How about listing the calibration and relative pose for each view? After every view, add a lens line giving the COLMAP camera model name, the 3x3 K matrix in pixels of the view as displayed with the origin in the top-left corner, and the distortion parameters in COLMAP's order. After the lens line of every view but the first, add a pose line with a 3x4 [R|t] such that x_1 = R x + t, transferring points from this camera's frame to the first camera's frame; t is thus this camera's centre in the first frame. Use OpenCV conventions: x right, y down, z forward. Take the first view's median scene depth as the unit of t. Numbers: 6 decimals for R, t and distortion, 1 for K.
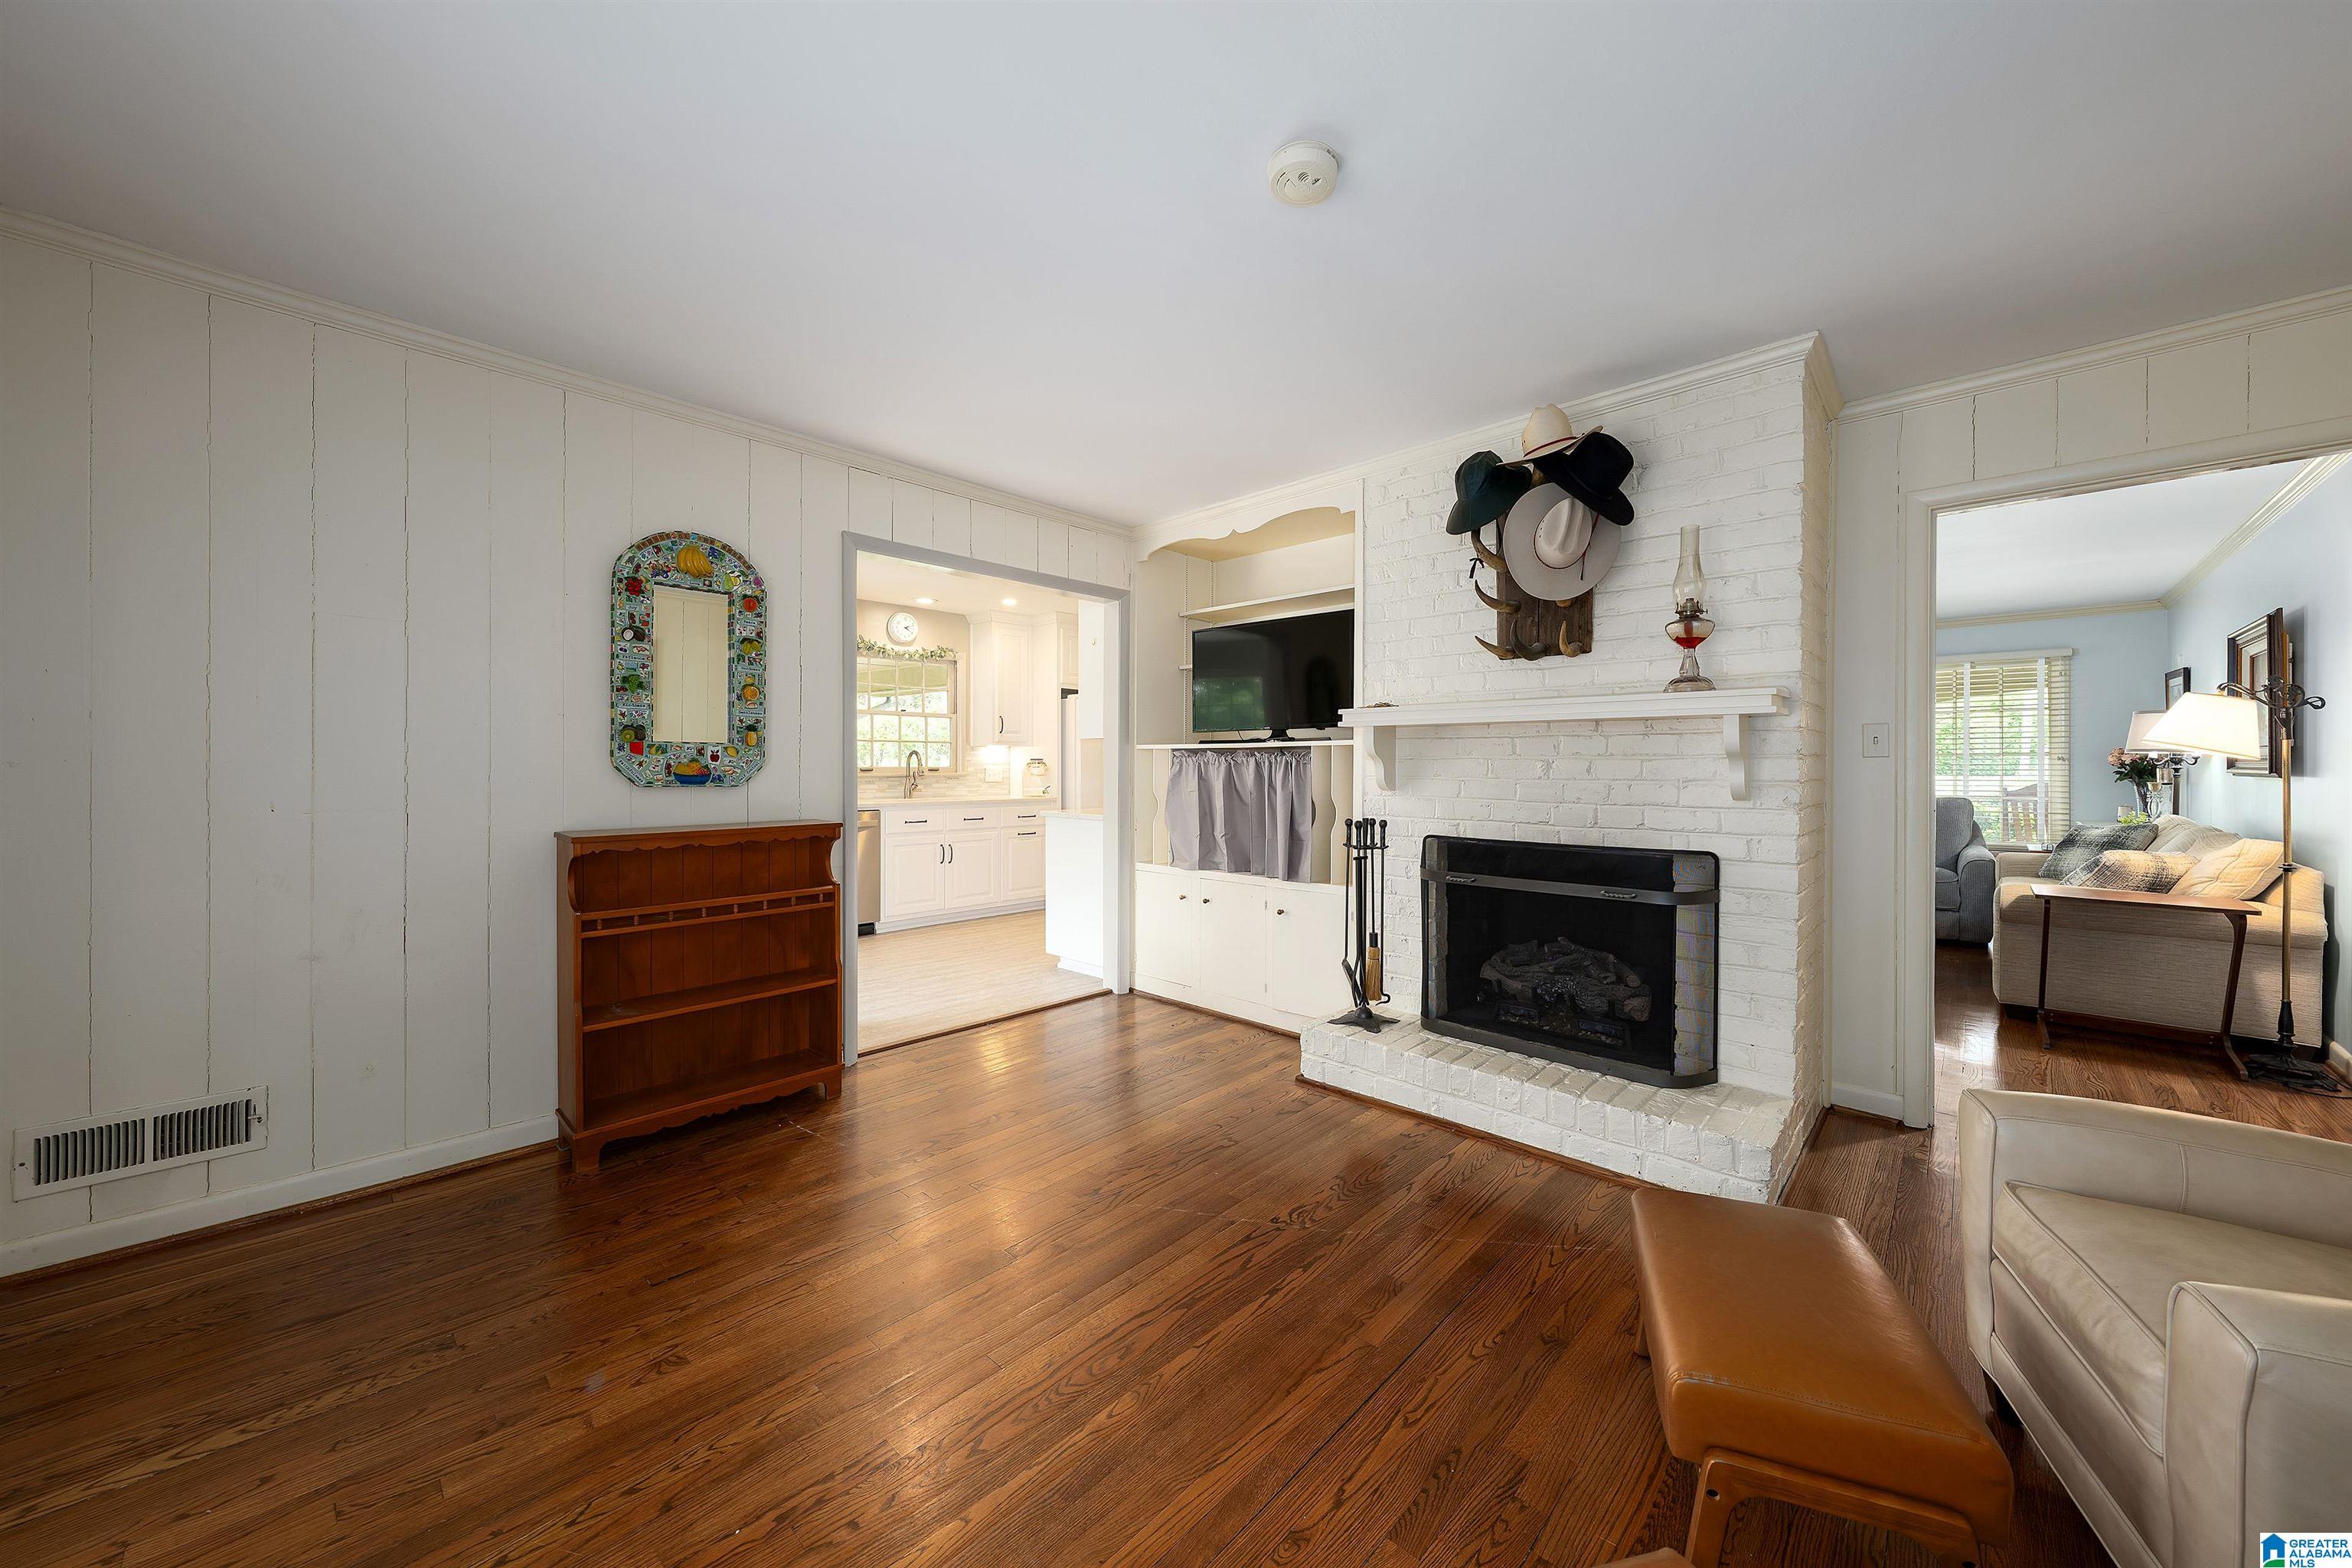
lens RADIAL K [[830.3, 0, 1191.9], [0, 830.3, 774.2], [0, 0, 1]] dist [0.000315, -0.000009]
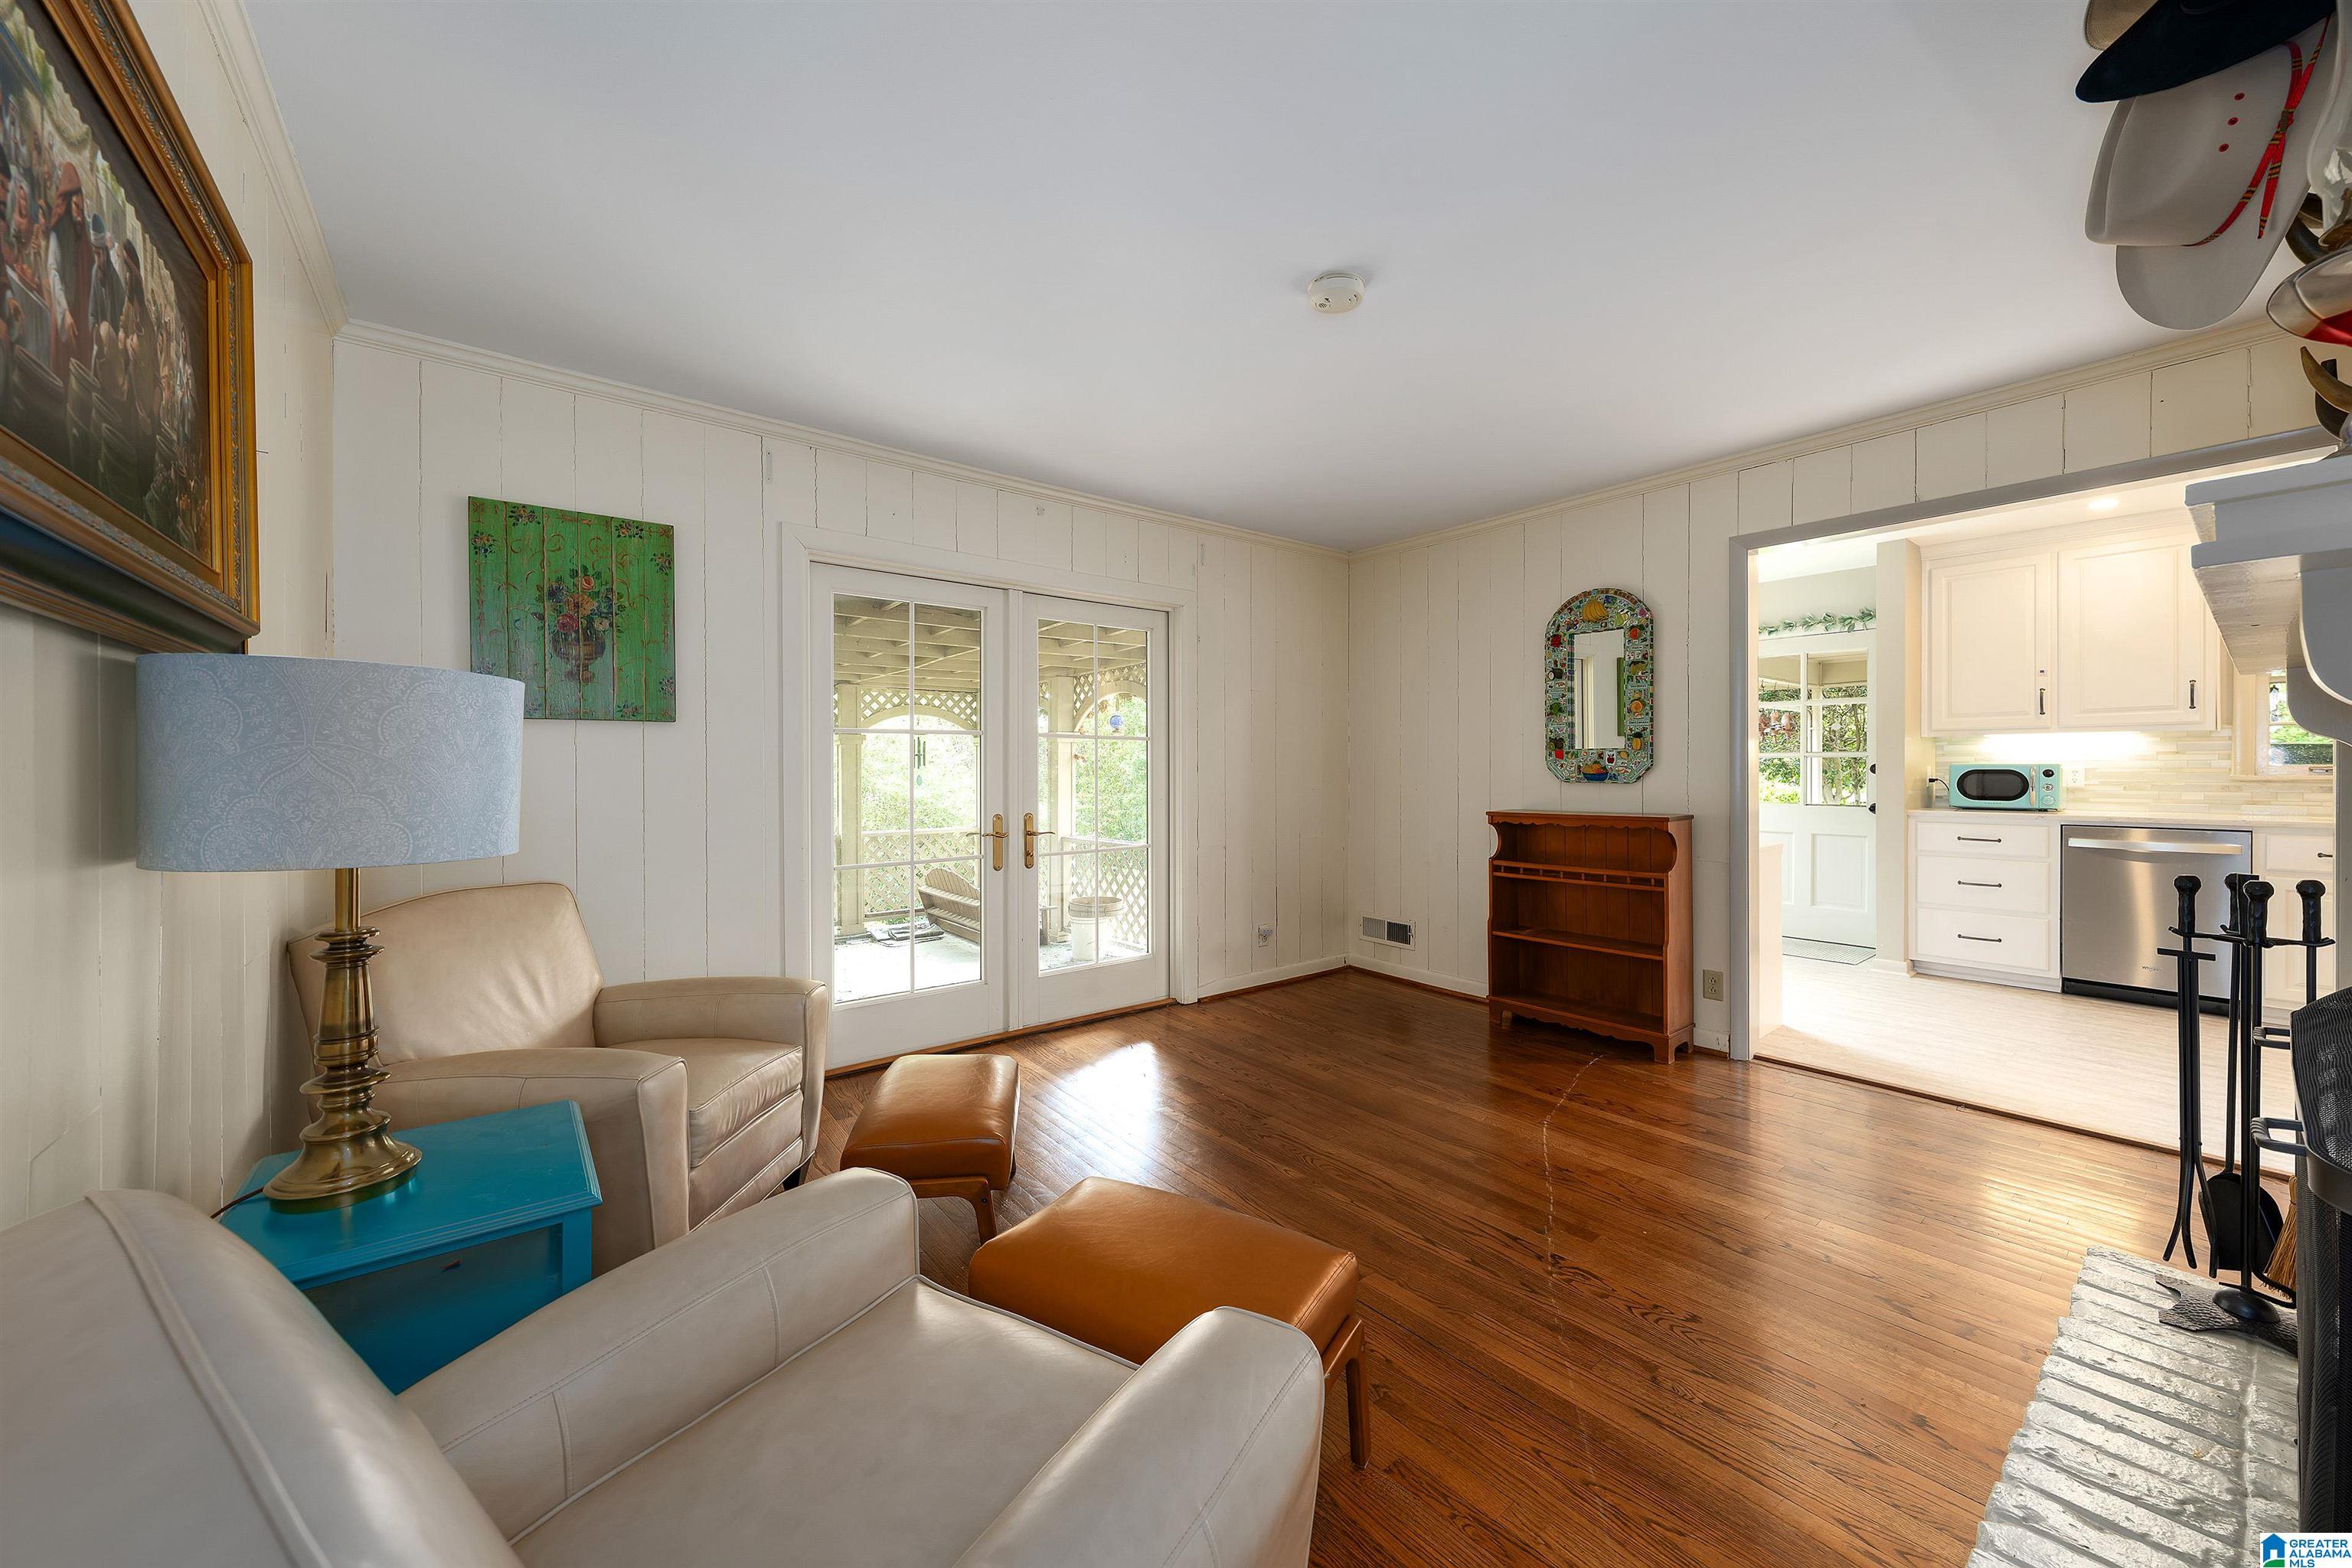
lens RADIAL K [[859.1, 0, 1176.0], [0, 859.1, 784.0], [0, 0, 1]] dist [-0.000415, -0.000082]
pose [[-0.157515, 0.014258, -0.987414, 0.872858], [-0.006391, 0.999860, 0.015458, 0.000471], [0.987496, 0.008745, -0.157402, 0.579040]]
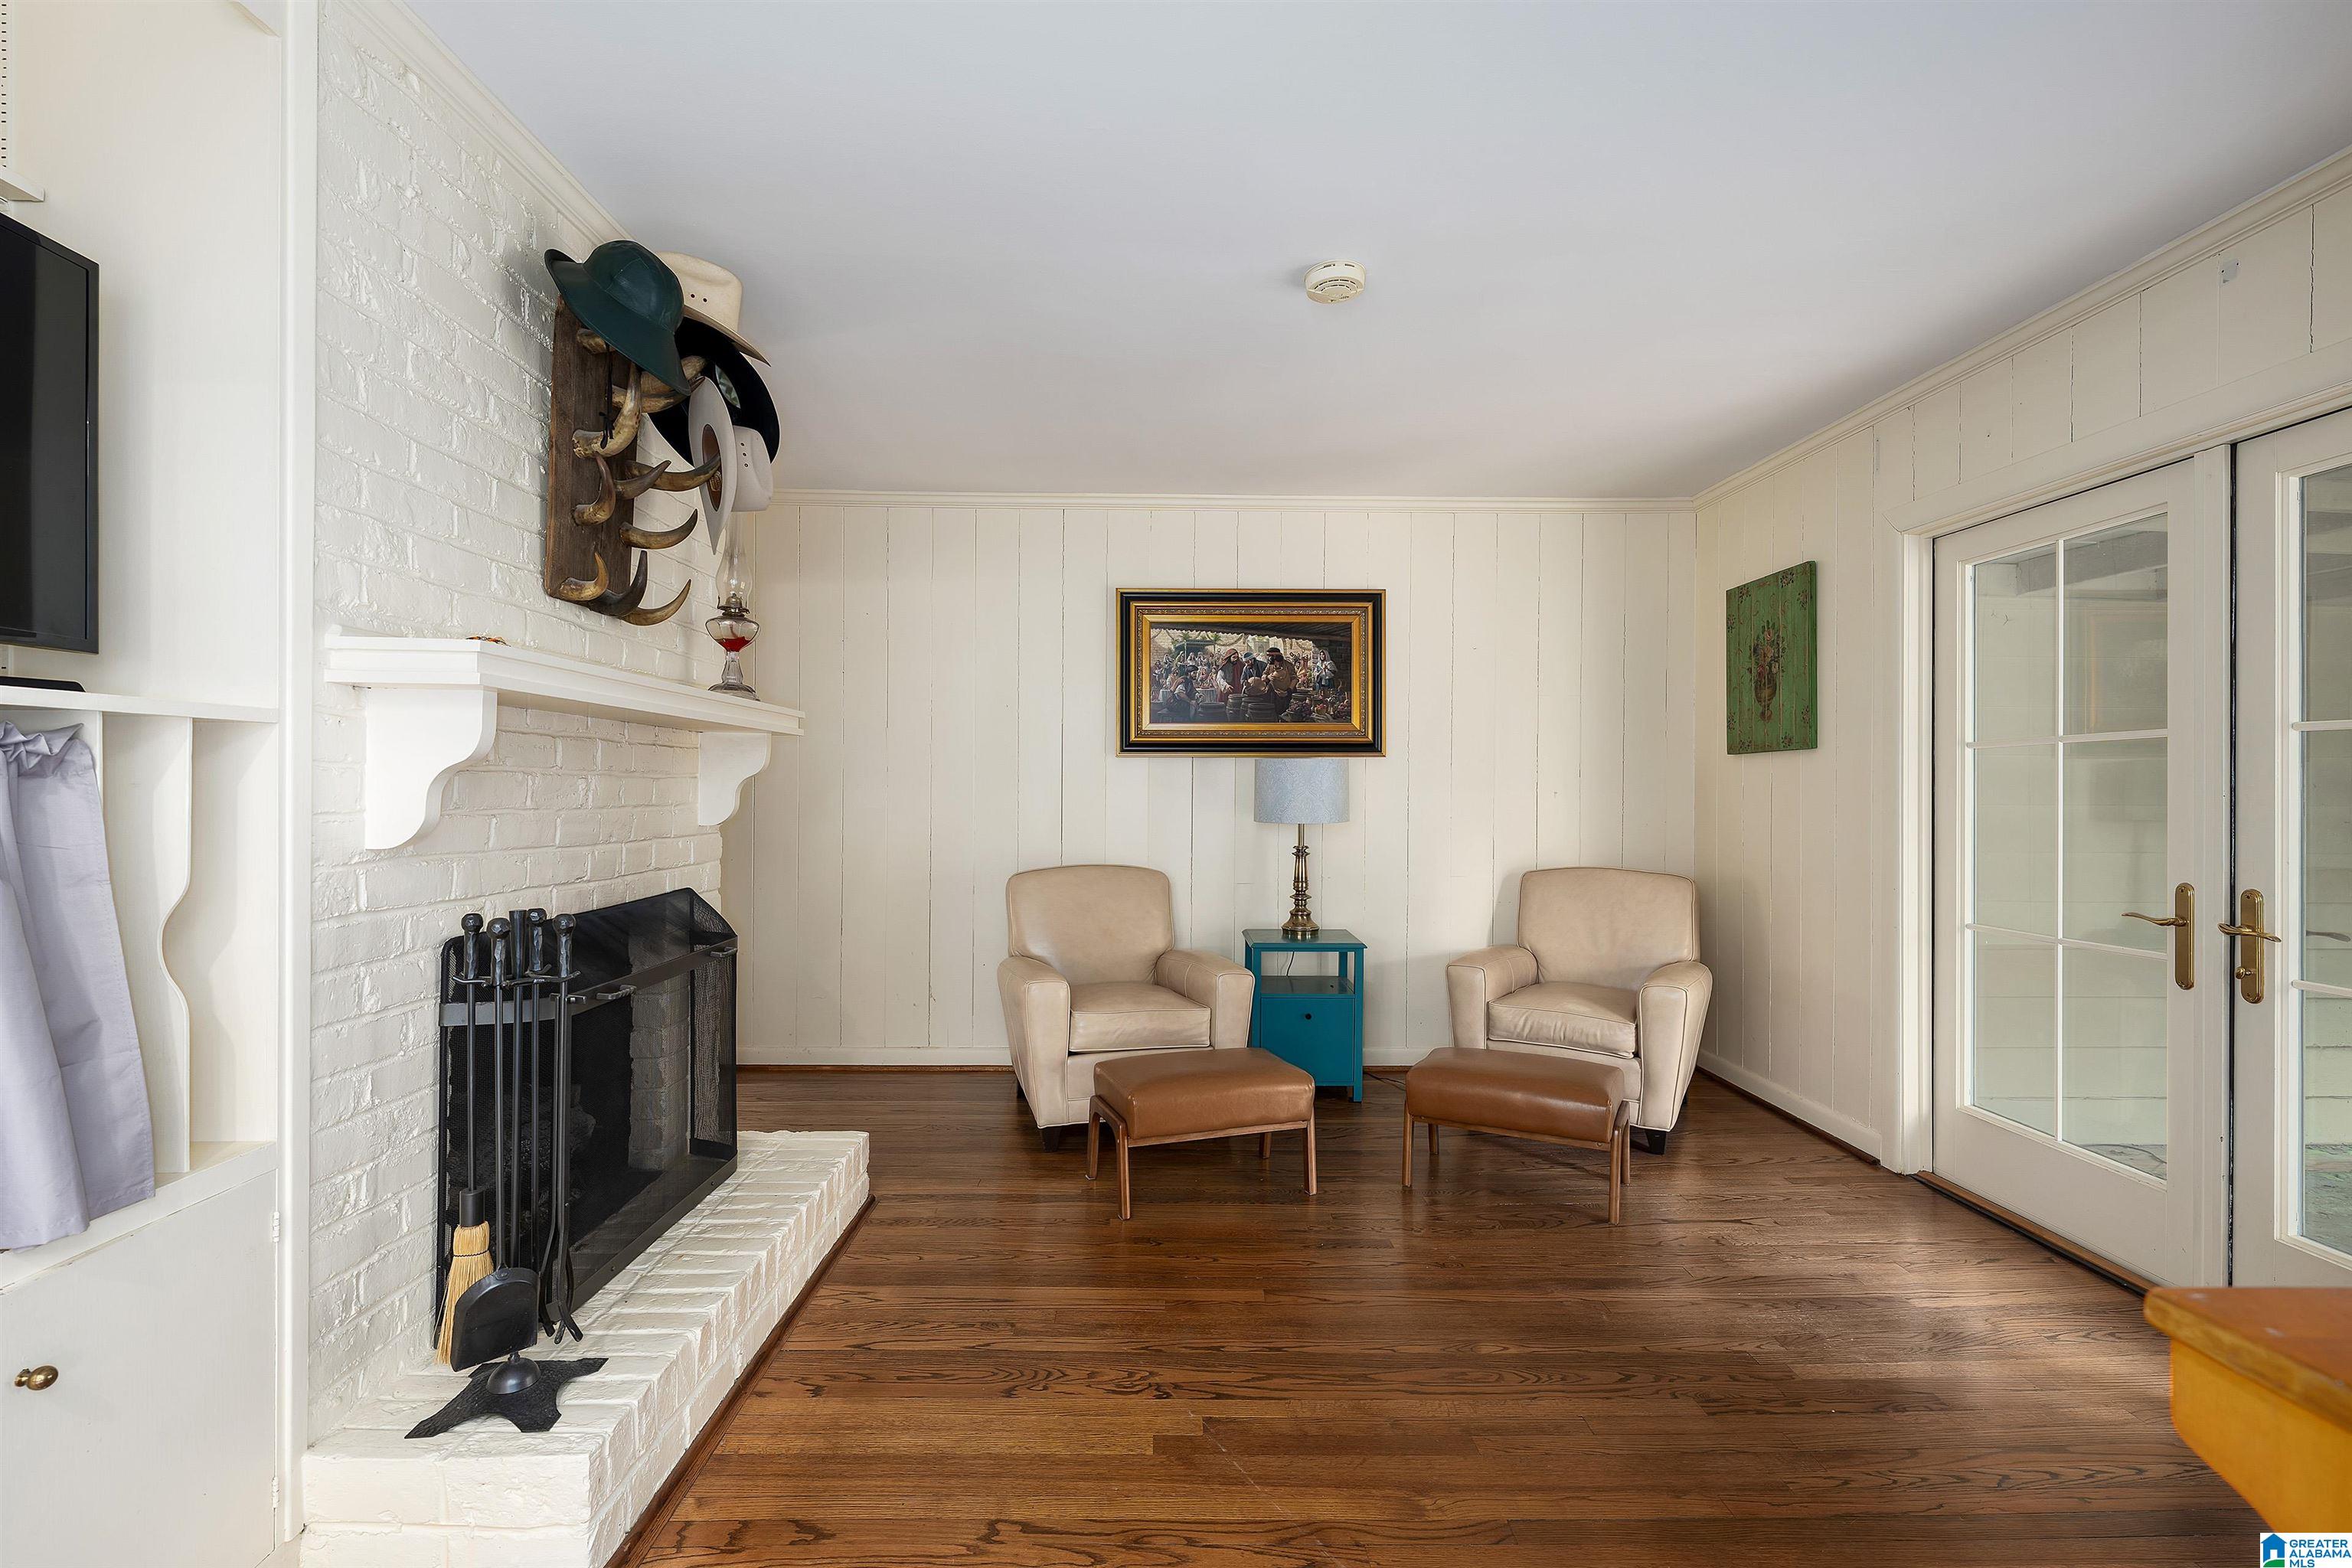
lens RADIAL K [[1076.0, 0, 1176.0], [0, 1076.0, 784.0], [0, 0, 1]] dist [-0.000821, -0.000003]
pose [[-0.692884, -0.000998, 0.721048, -0.480848], [-0.000843, 0.999999, 0.000574, -0.010787], [-0.721049, -0.000210, -0.692884, 1.321445]]
